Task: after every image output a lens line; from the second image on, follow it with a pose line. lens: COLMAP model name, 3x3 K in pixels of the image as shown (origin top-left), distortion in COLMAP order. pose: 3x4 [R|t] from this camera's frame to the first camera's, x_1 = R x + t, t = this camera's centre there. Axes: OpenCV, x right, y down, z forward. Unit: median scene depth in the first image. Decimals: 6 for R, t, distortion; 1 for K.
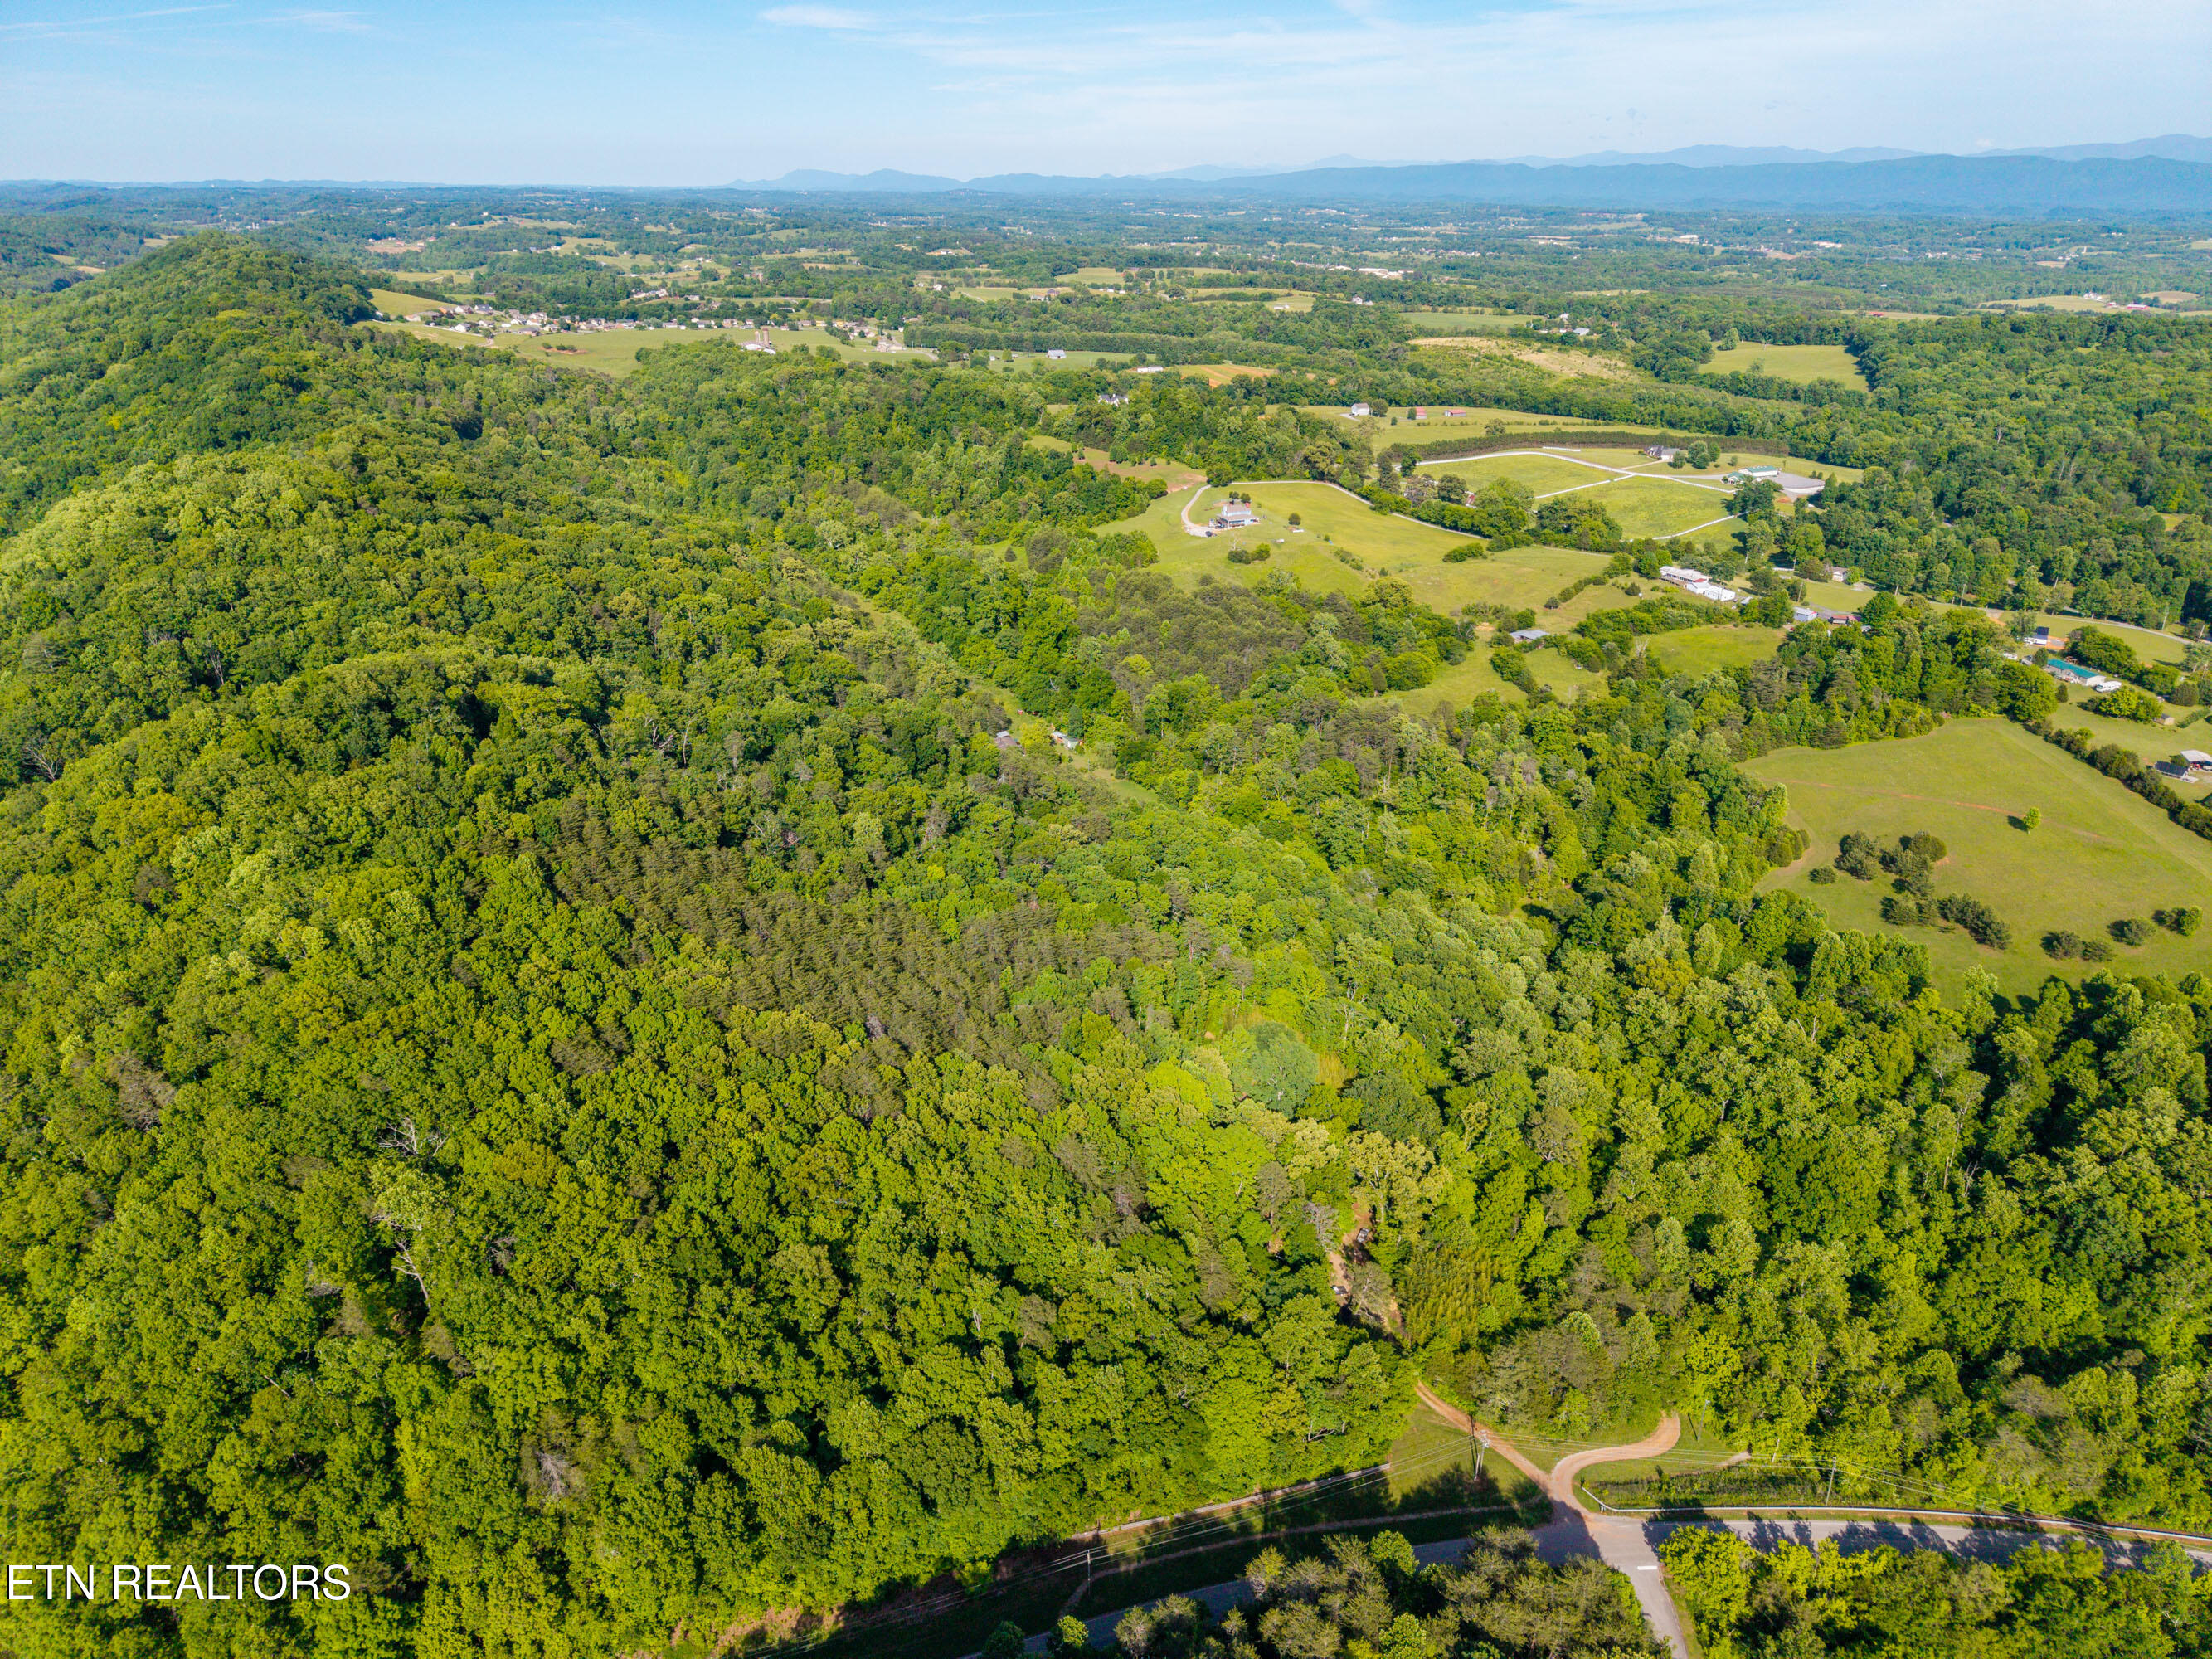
lens RADIAL K [[1458.1, 0, 1111.7], [0, 1458.1, 873.4], [0, 0, 1]] dist [0.019996, -0.016577]
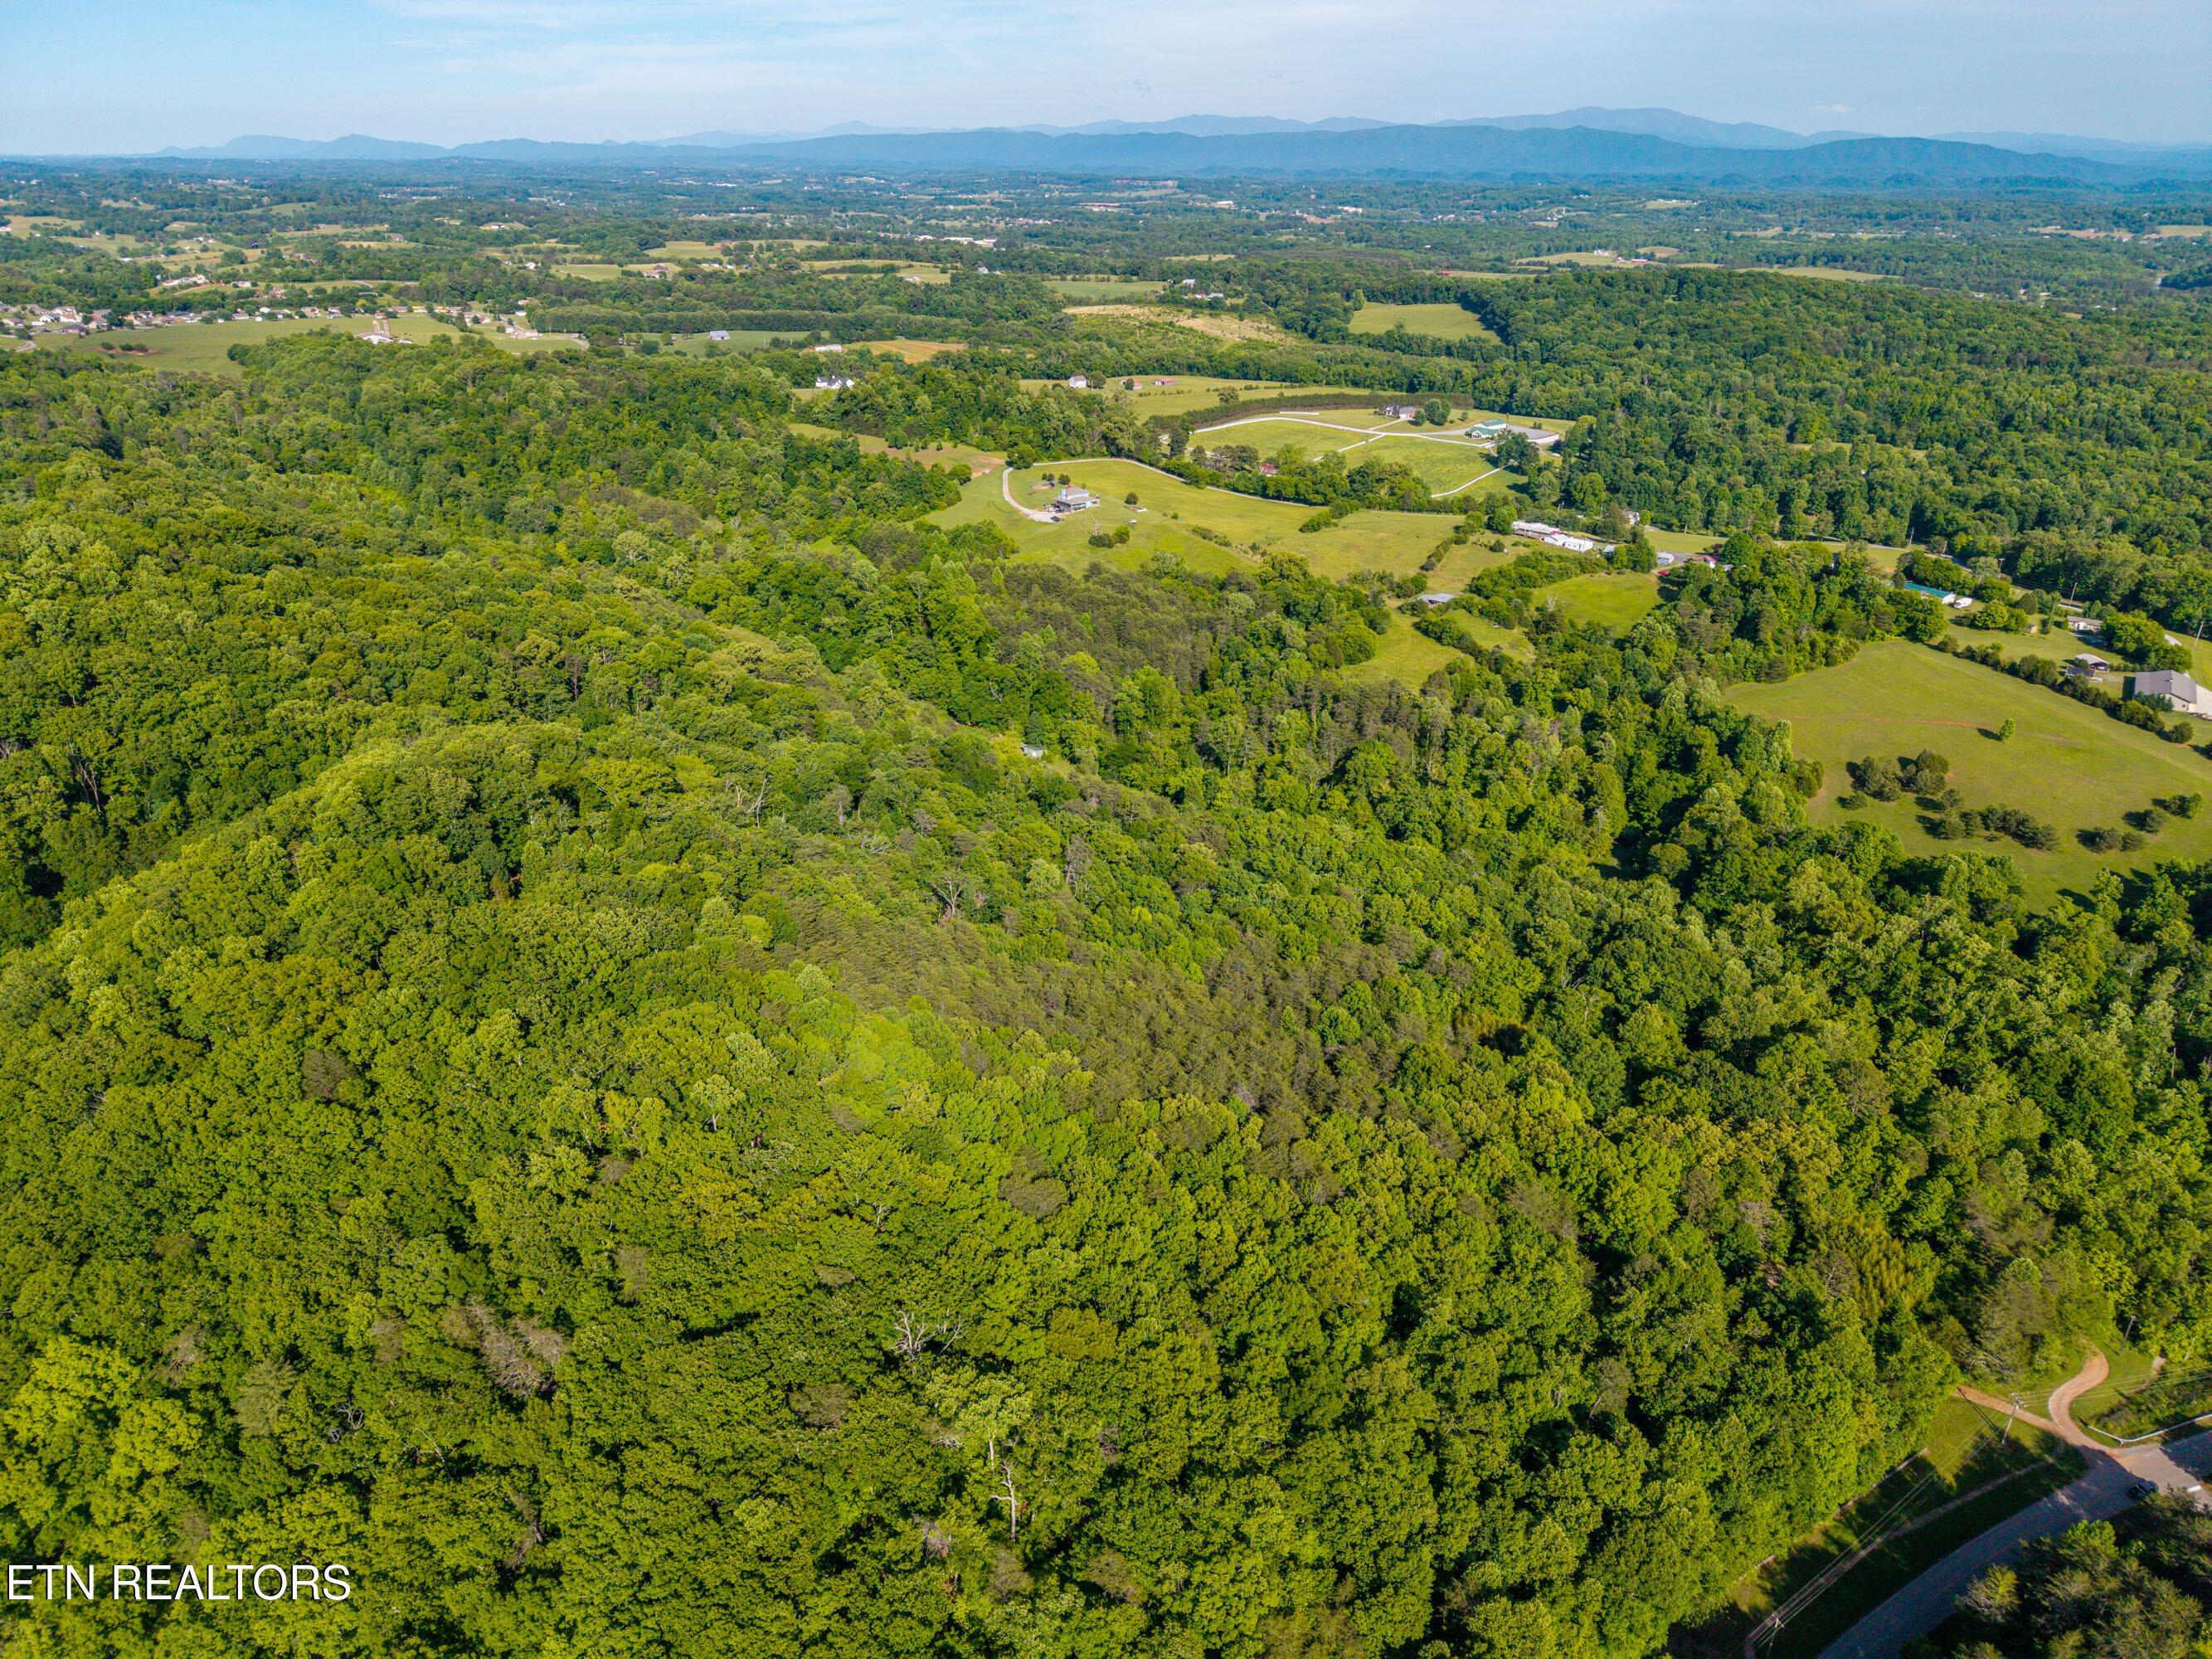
lens RADIAL K [[1472.4, 0, 1113.2], [0, 1472.4, 844.8], [0, 0, 1]] dist [0.025206, -0.025489]
pose [[0.956253, -0.125309, 0.264345, -0.154700], [0.125779, 0.991942, 0.015216, -0.024820], [-0.264122, 0.018699, 0.964308, 0.046246]]
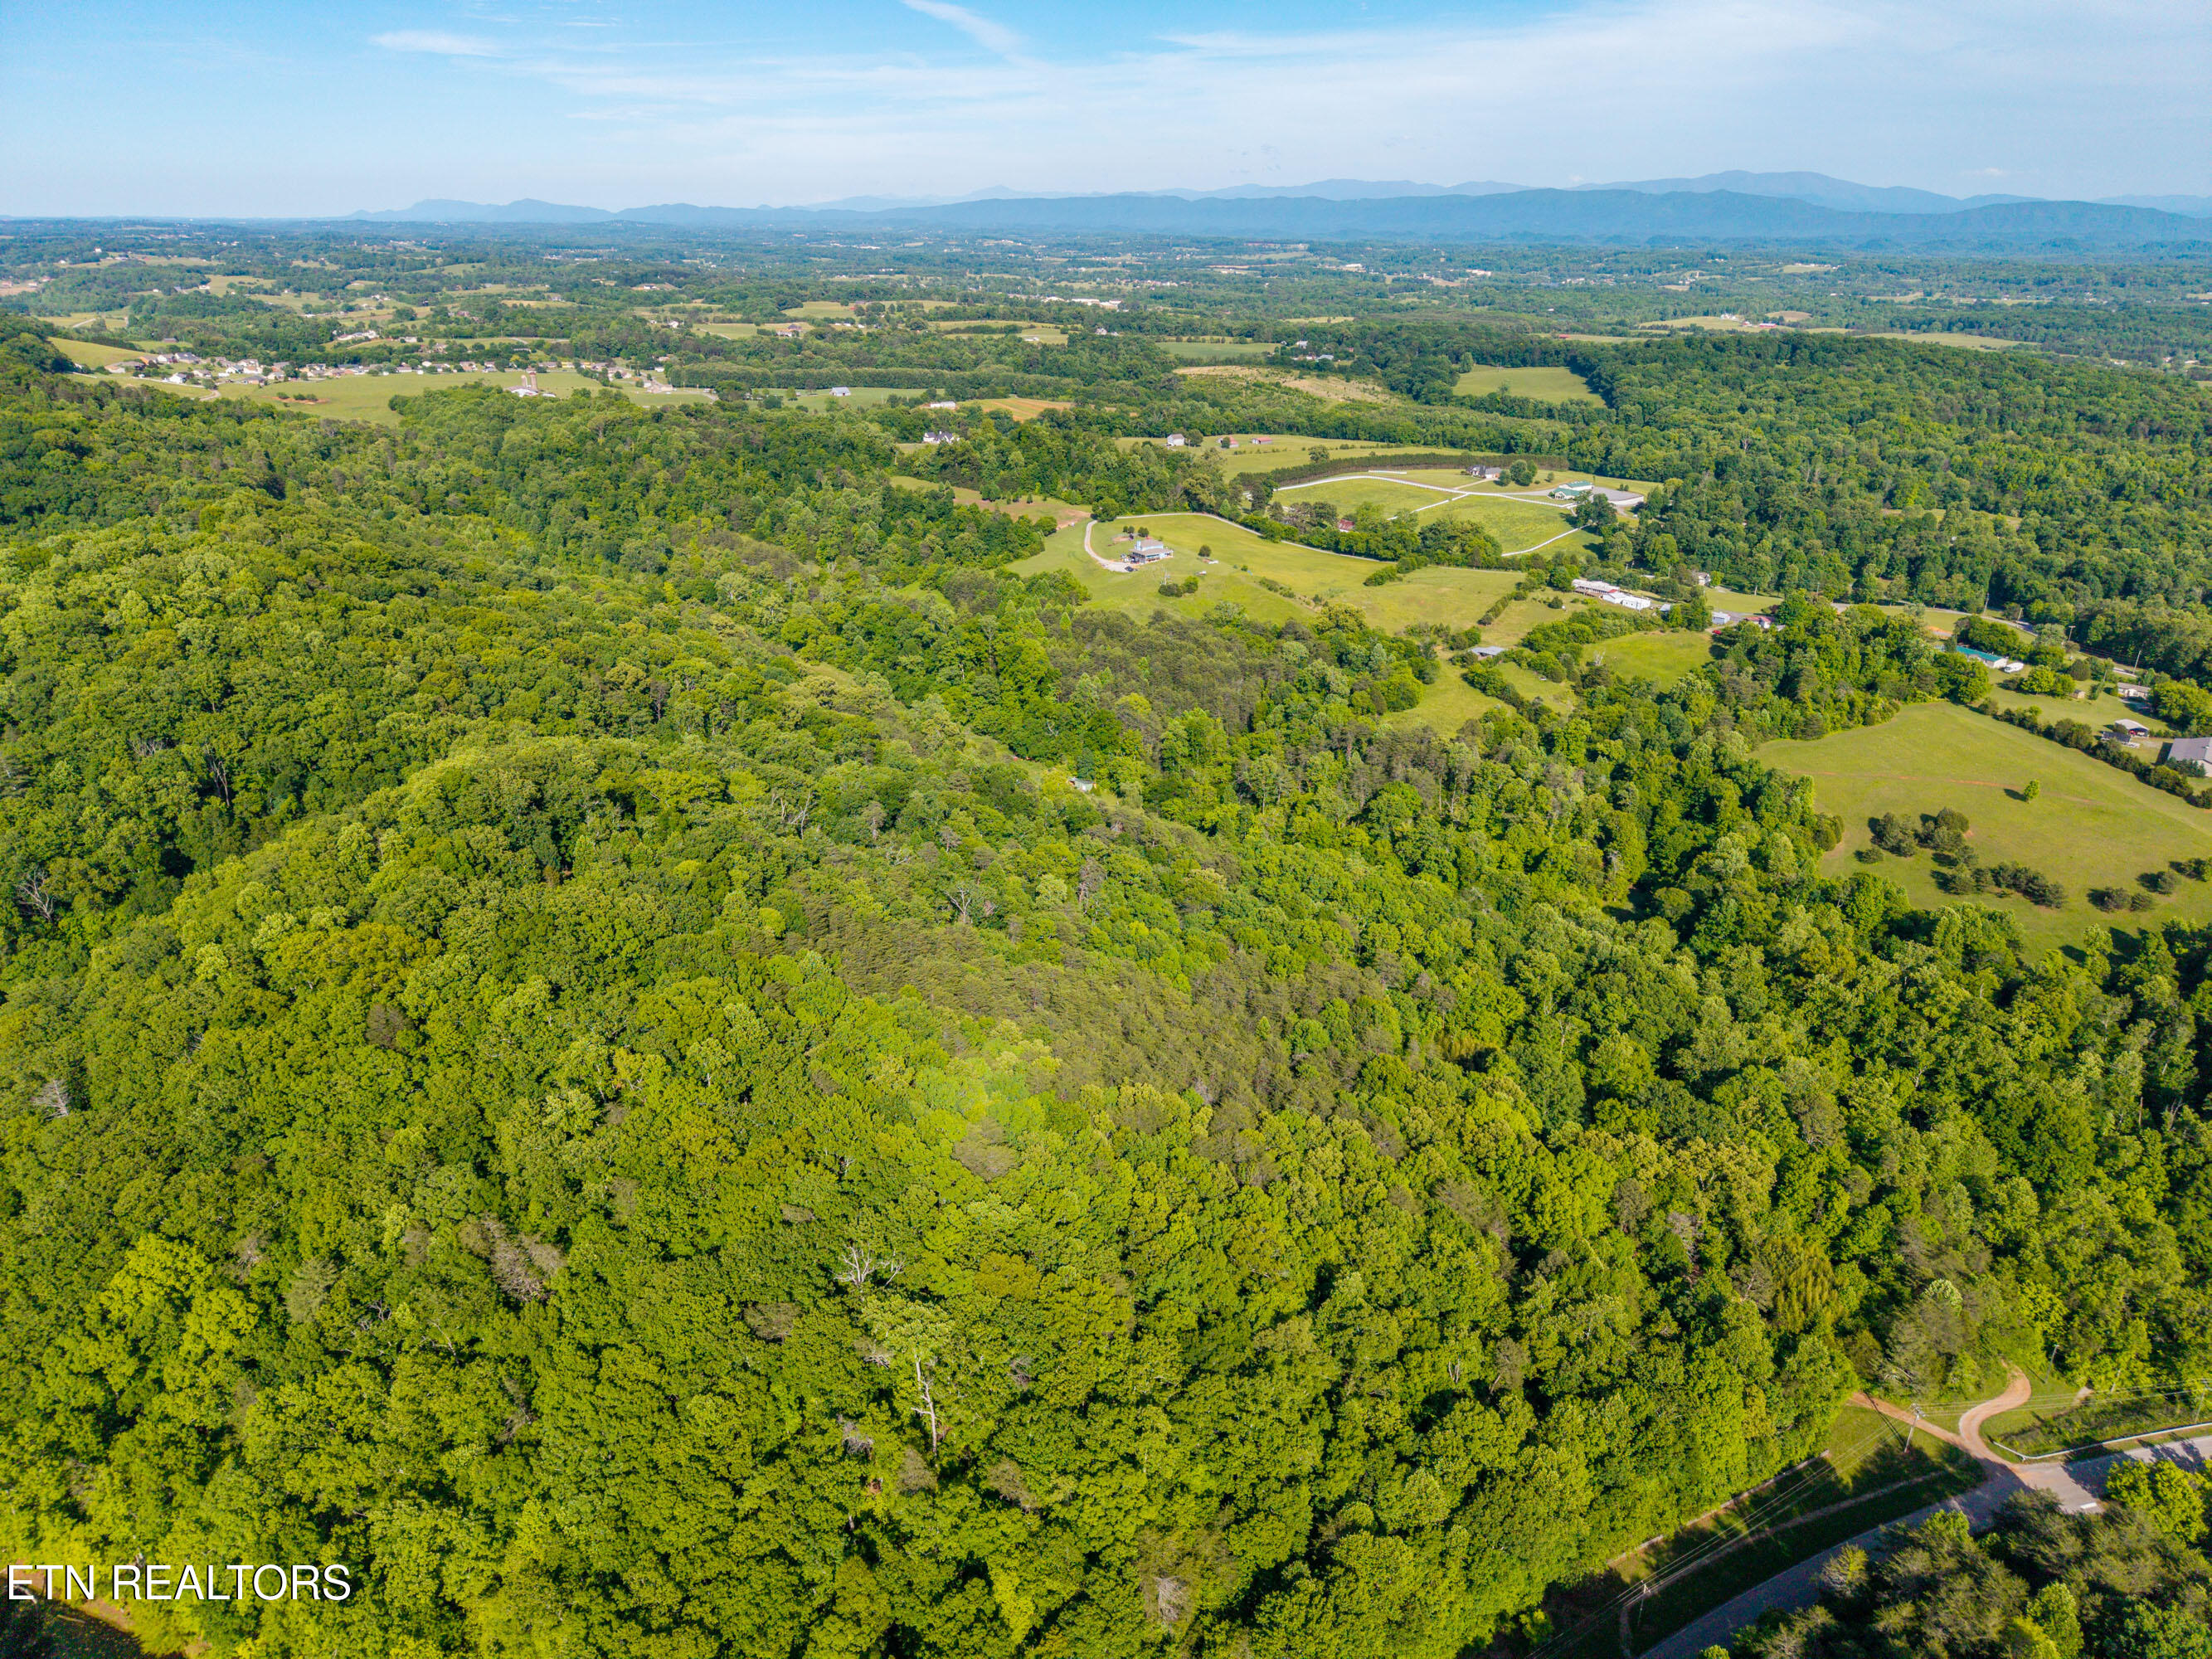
lens RADIAL K [[1472.4, 0, 1113.2], [0, 1472.4, 844.8], [0, 0, 1]] dist [0.025206, -0.025489]
pose [[0.977651, -0.083231, 0.193058, -0.133688], [0.090397, 0.995495, -0.028597, -0.012520], [-0.189808, 0.045410, 0.980771, 0.010271]]
